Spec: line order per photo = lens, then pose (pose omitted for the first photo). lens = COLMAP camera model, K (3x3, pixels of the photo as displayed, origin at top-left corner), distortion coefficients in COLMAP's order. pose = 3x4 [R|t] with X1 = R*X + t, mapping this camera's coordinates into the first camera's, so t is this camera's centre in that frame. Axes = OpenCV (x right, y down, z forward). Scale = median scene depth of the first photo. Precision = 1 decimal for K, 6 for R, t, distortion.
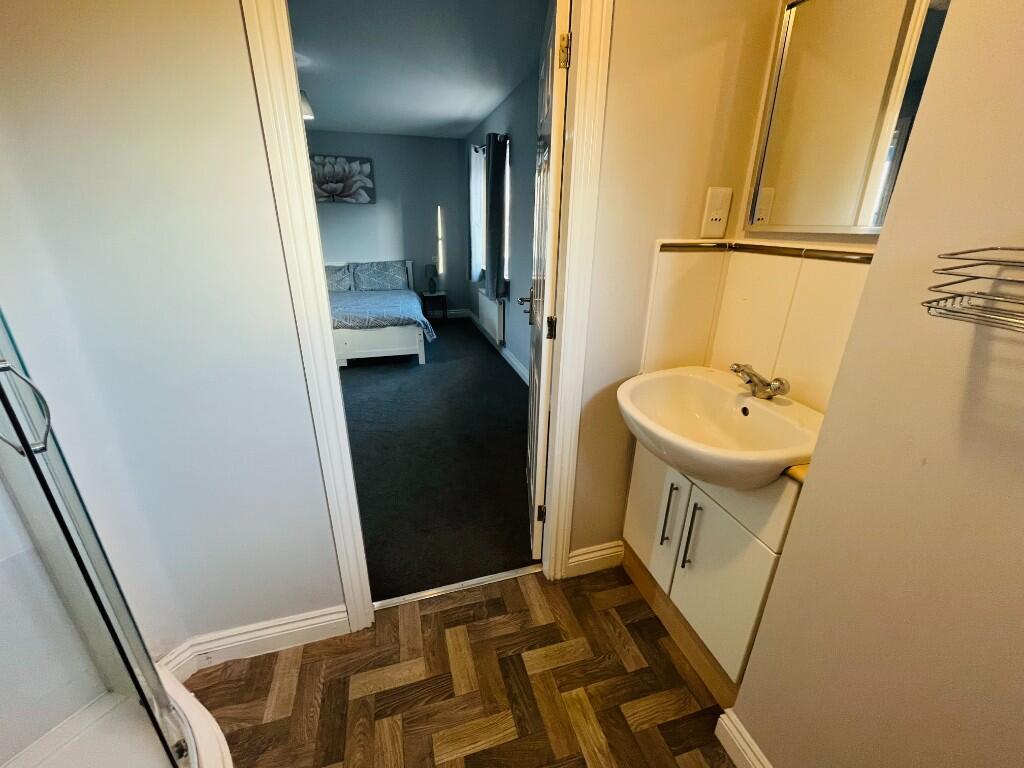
lens RADIAL K [[417.0, 0, 511.7], [0, 417.0, 382.2], [0, 0, 1]] dist [-0.008398, -0.000147]
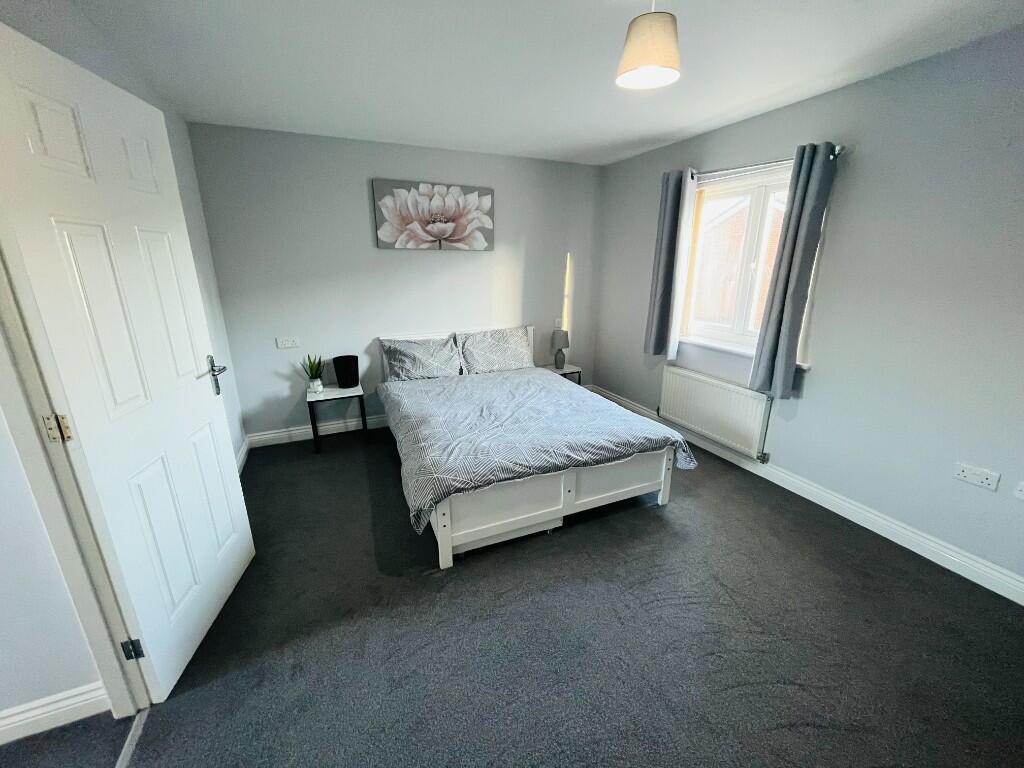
lens RADIAL K [[417.0, 0, 512.7], [0, 417.0, 382.6], [0, 0, 1]] dist [-0.008398, -0.000147]
pose [[0.990038, -0.051739, 0.130953, -0.412513], [0.062502, 0.994877, -0.079461, -0.152180], [-0.126171, 0.086854, 0.988199, 0.324457]]
